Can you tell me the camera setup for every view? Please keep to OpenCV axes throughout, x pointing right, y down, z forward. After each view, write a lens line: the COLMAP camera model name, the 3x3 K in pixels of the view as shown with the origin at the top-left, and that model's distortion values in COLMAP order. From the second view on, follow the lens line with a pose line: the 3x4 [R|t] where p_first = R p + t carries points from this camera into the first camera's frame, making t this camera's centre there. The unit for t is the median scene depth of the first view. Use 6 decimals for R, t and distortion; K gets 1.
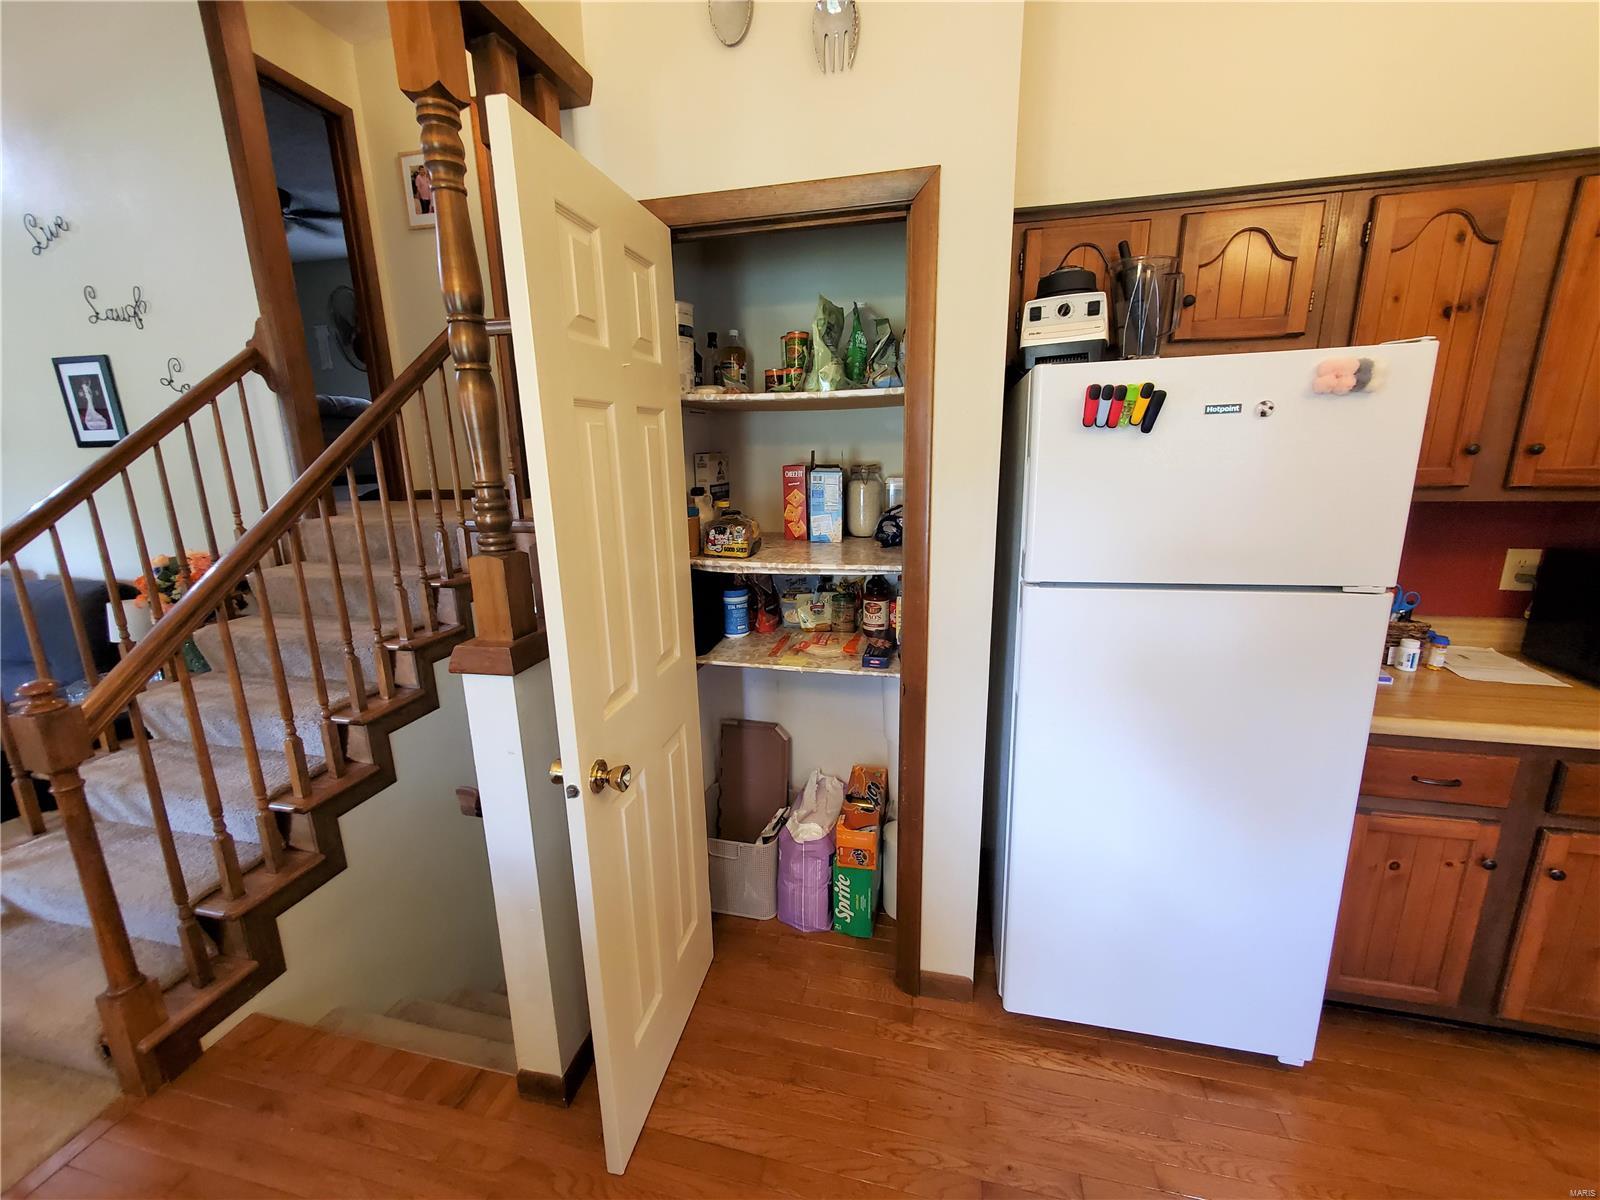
lens RADIAL K [[634.0, 0, 796.0], [0, 634.0, 591.3], [0, 0, 1]] dist [0.006193, -0.000183]
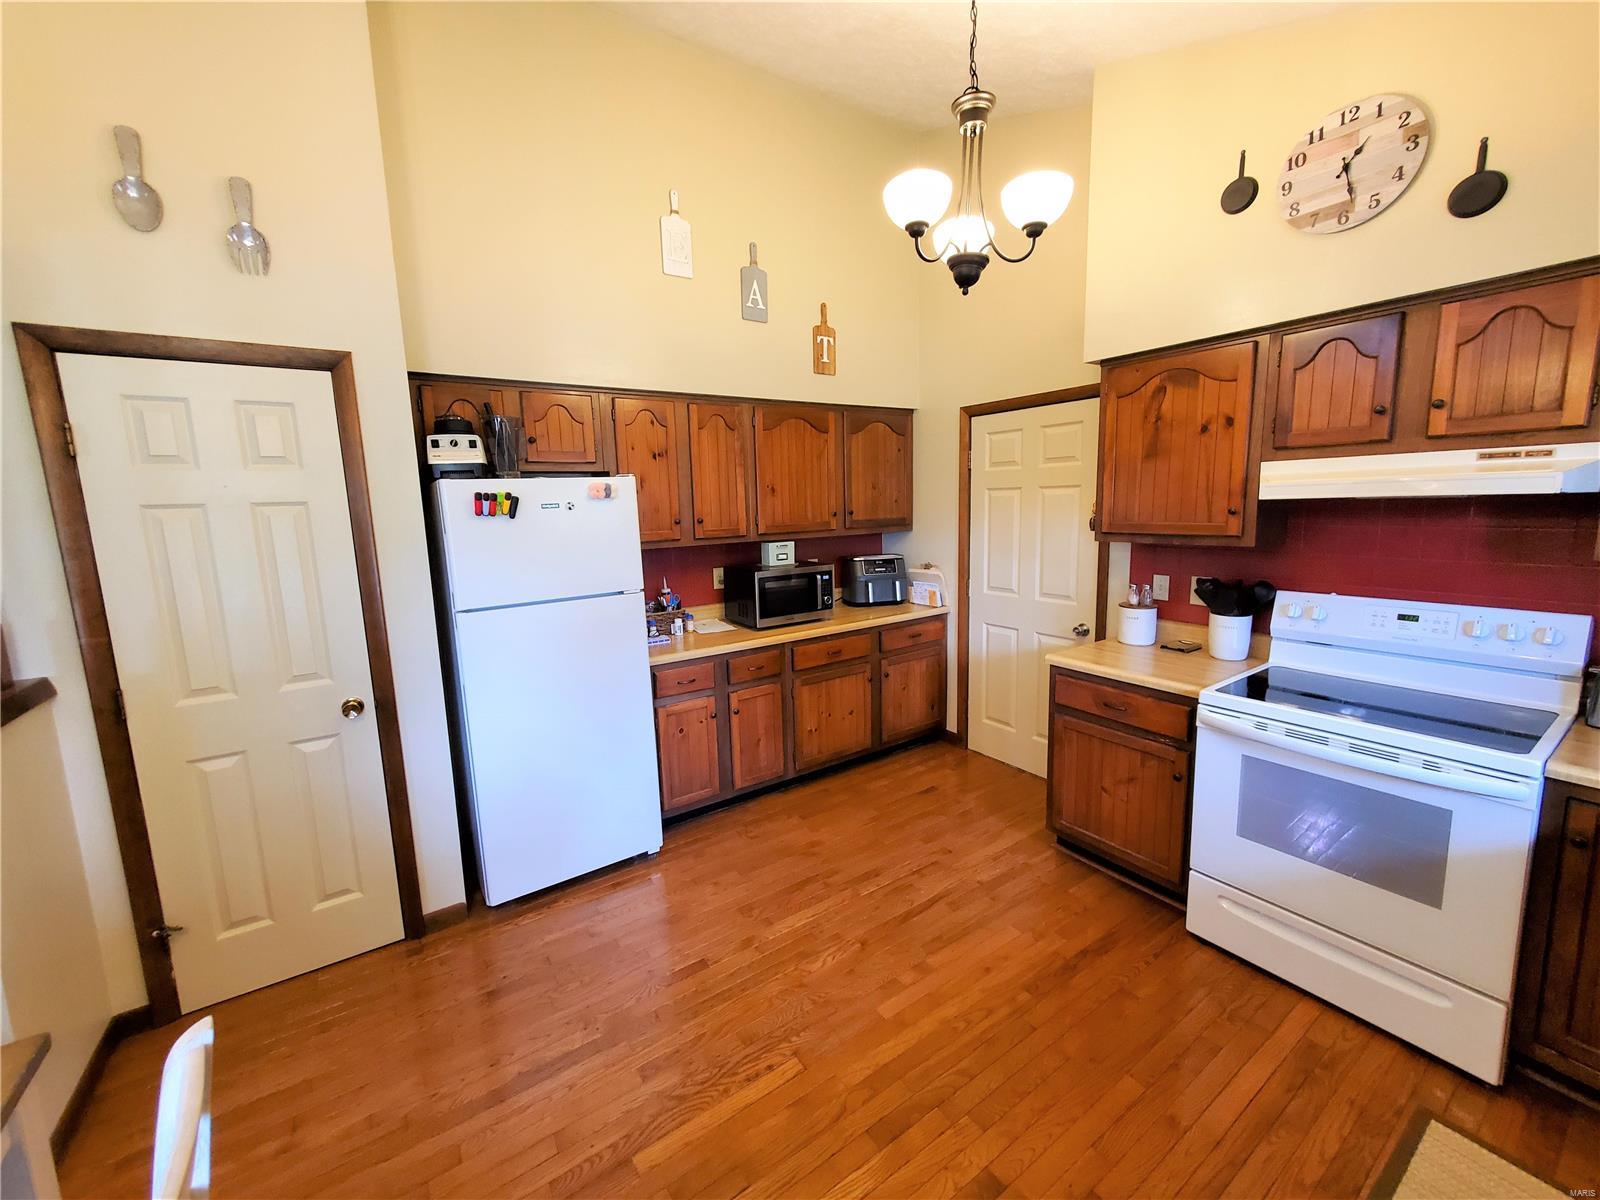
lens RADIAL K [[634.0, 0, 796.0], [0, 634.0, 591.3], [0, 0, 1]] dist [0.006193, -0.000183]
pose [[0.679929, -0.106297, 0.725533, -0.195481], [0.178223, 0.983724, -0.022896, 0.116709], [-0.711290, 0.144874, 0.687807, -0.663907]]
